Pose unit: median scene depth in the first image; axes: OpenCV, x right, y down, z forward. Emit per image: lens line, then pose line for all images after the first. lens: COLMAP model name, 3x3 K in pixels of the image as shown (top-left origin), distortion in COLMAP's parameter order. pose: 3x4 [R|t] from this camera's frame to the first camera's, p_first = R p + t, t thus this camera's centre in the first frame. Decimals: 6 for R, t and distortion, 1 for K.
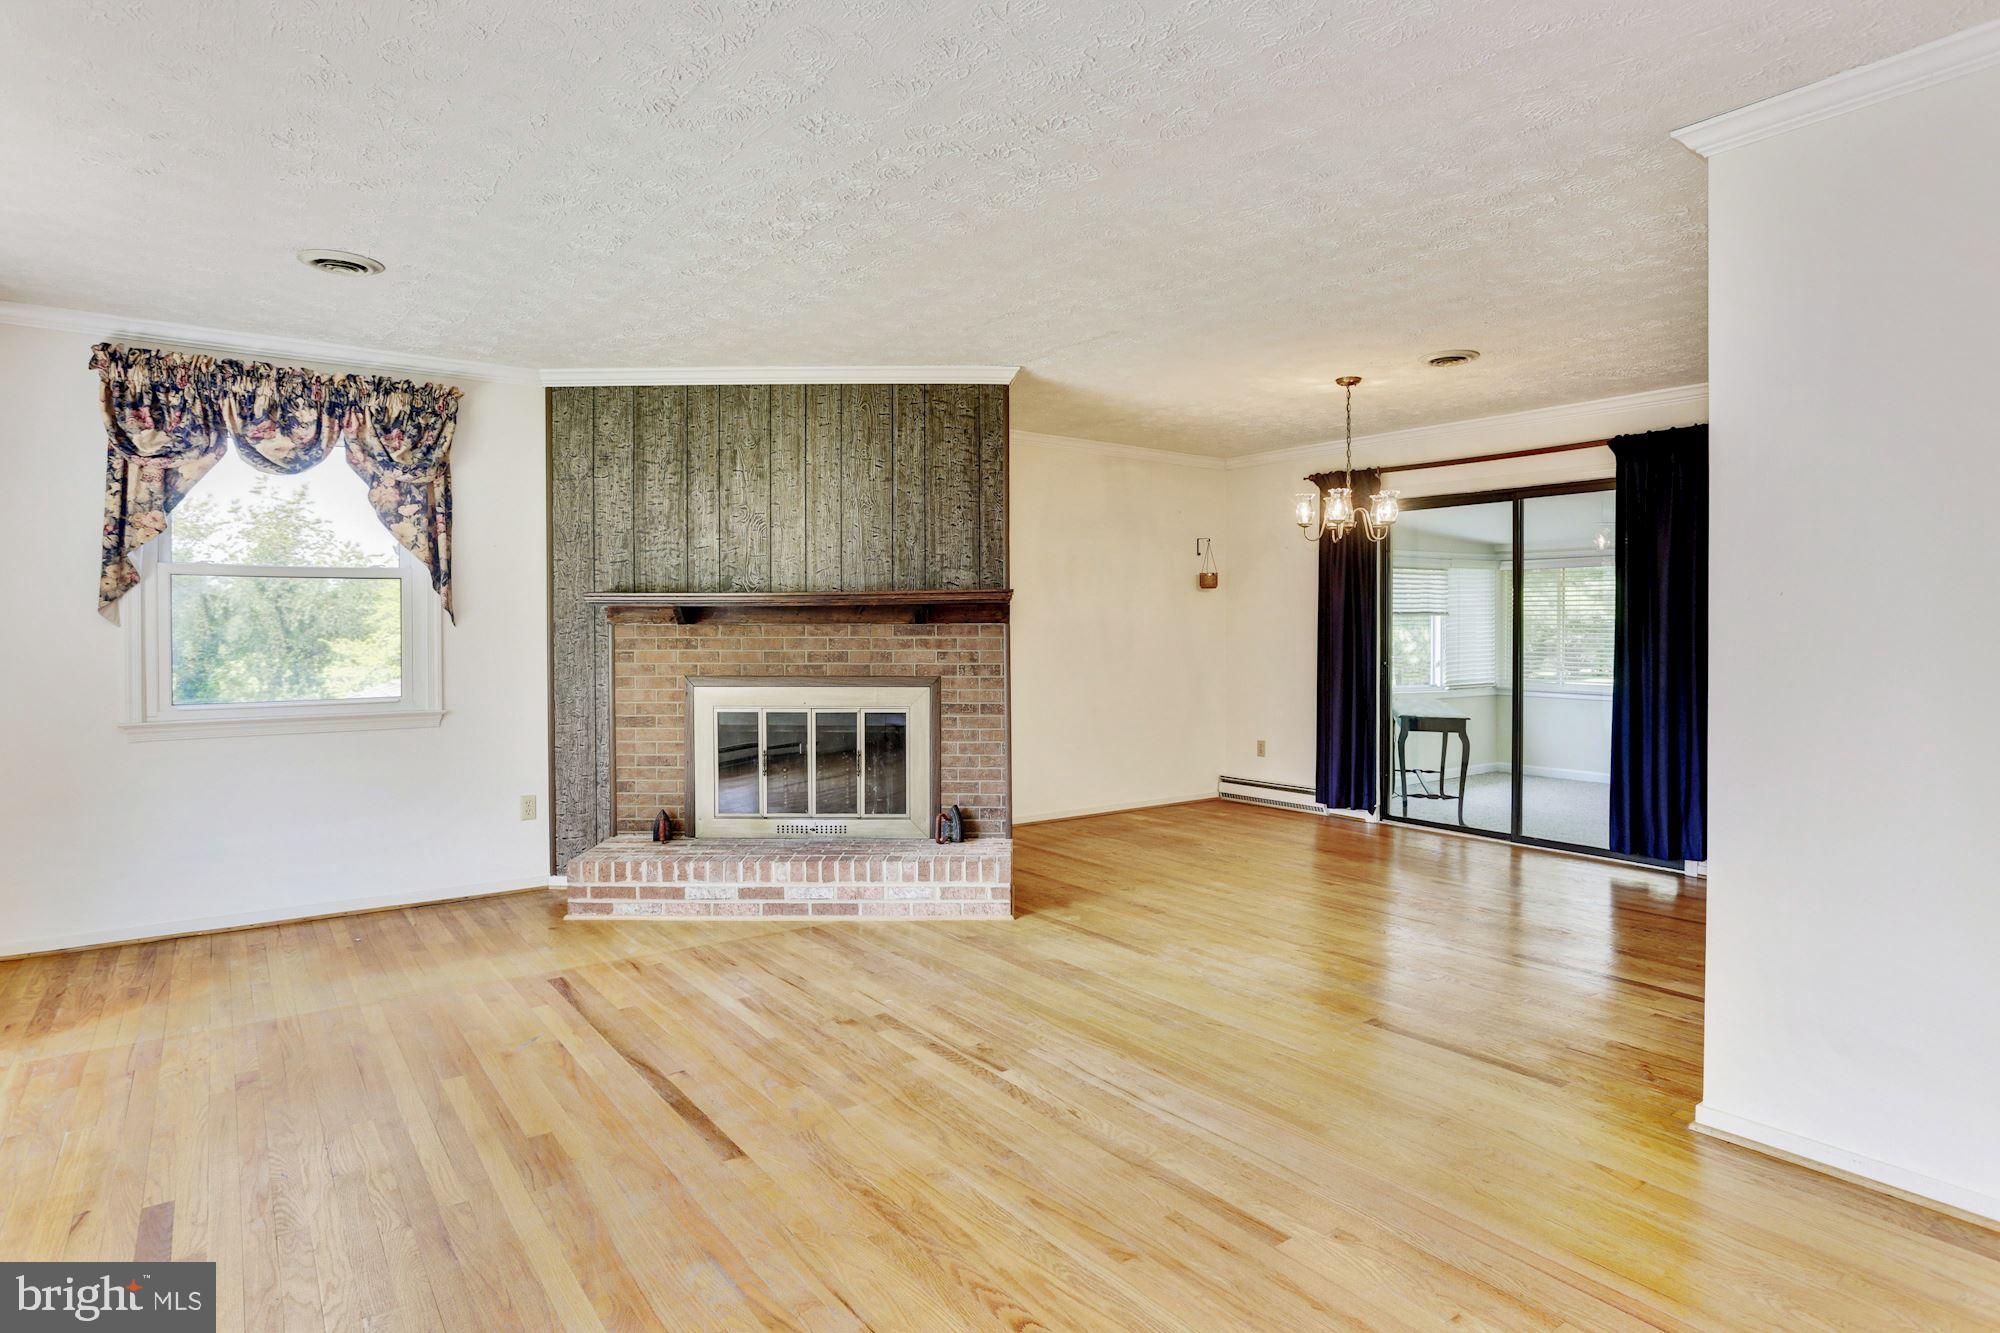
lens RADIAL K [[1132.7, 0, 988.4], [0, 1132.7, 655.2], [0, 0, 1]] dist [-0.065764, 0.045117]
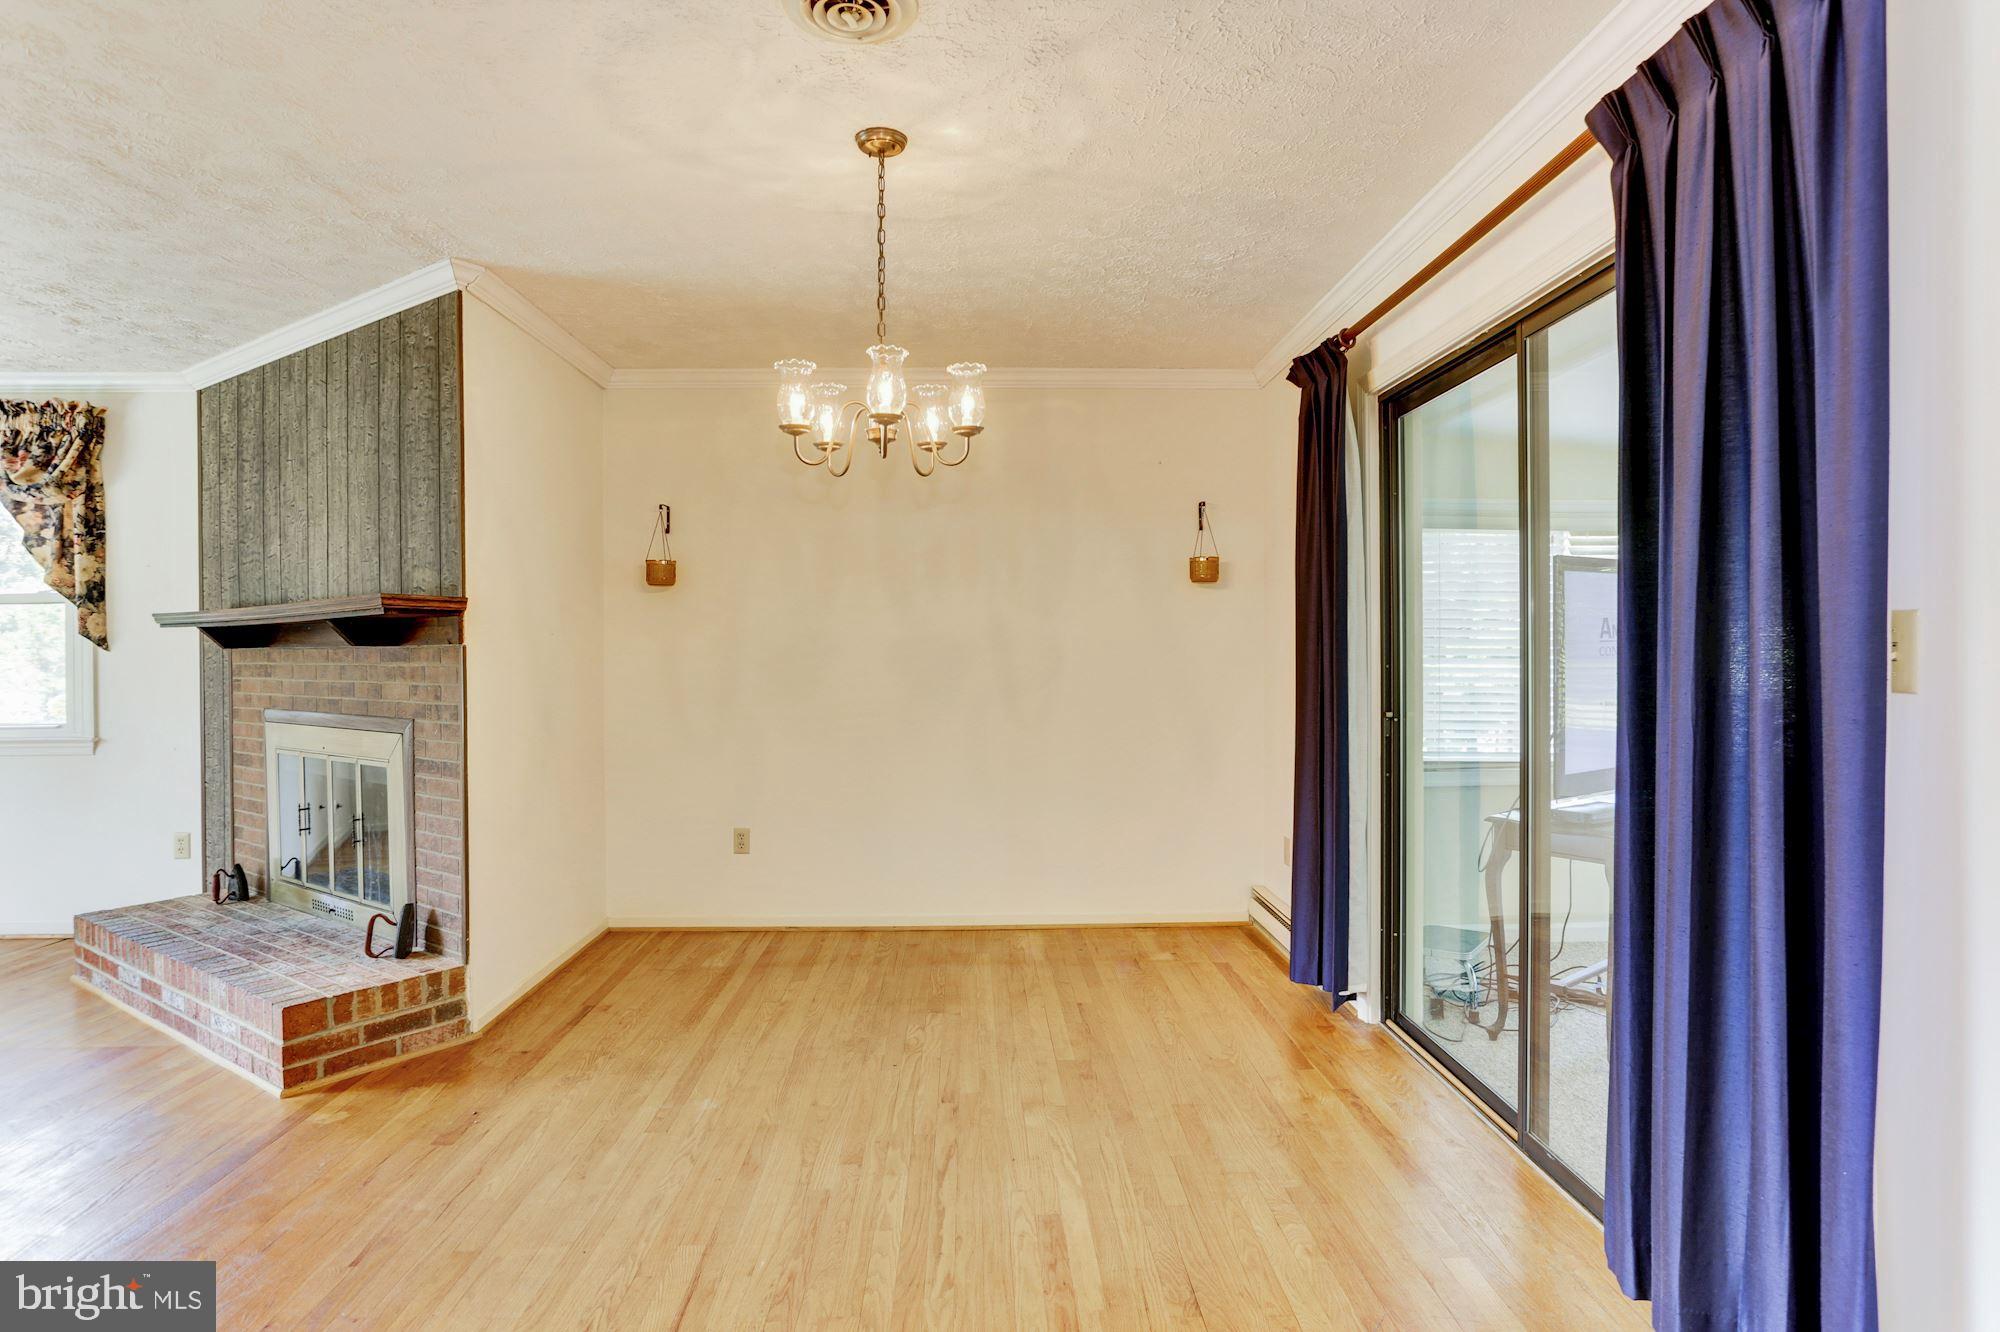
lens RADIAL K [[1083.0, 0, 996.2], [0, 1083.0, 661.6], [0, 0, 1]] dist [-0.061260, 0.035246]
pose [[0.826082, 0.002866, -0.563542, 0.638763], [-0.006994, 0.999962, -0.005167, -0.016771], [0.563506, 0.008210, 0.826071, 0.653868]]
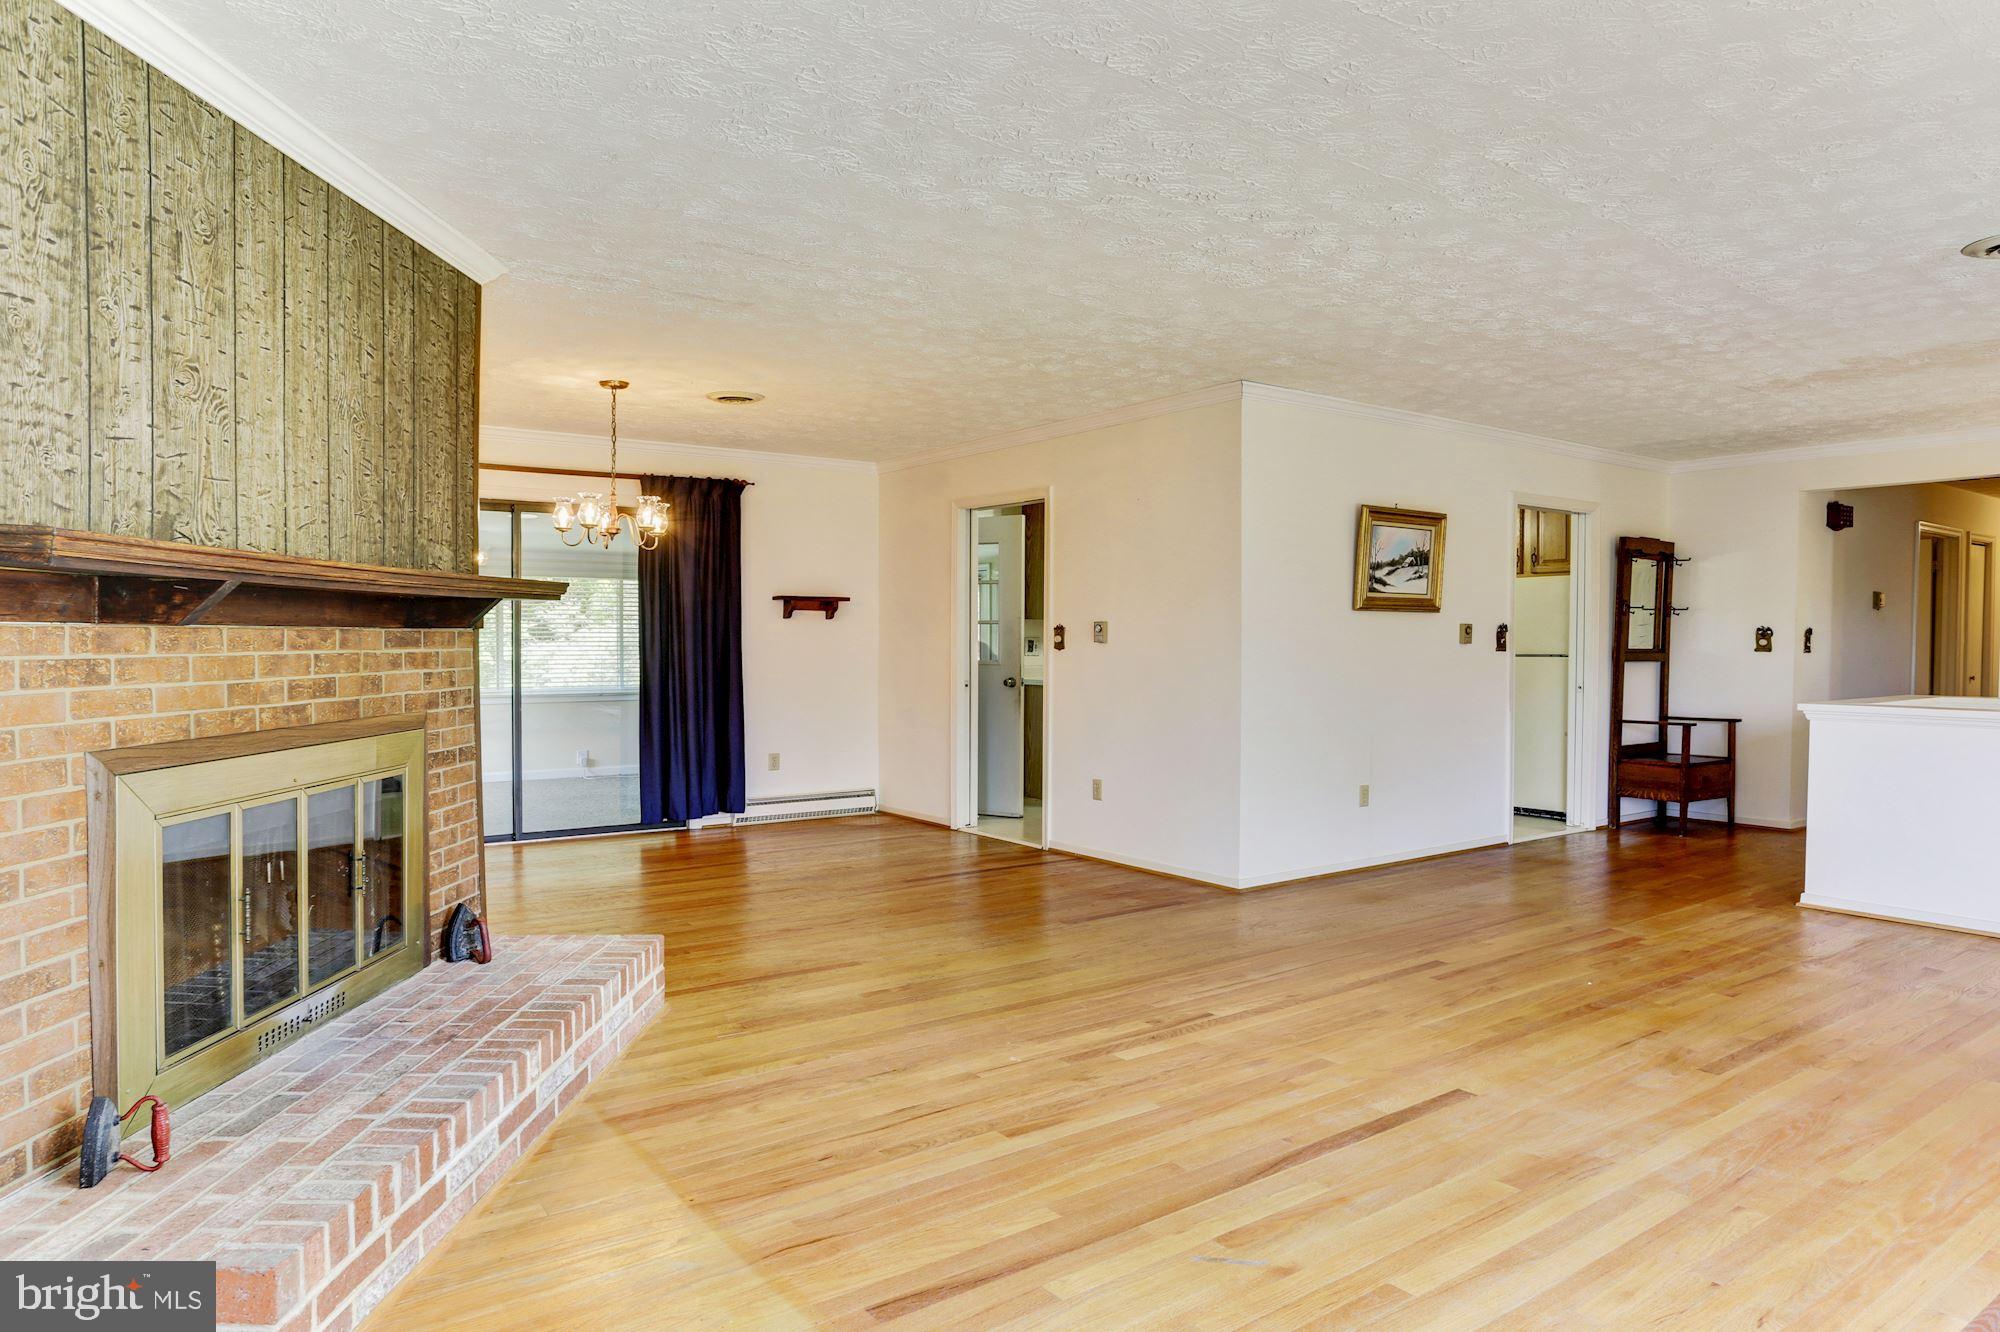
lens RADIAL K [[1090.5, 0, 934.1], [0, 1090.5, 666.6], [0, 0, 1]] dist [-0.002432, 0.000397]
pose [[0.056779, -0.025396, 0.998064, -0.639525], [0.014013, 0.999598, 0.024637, -0.017514], [-0.998288, 0.012587, 0.057112, 0.681084]]
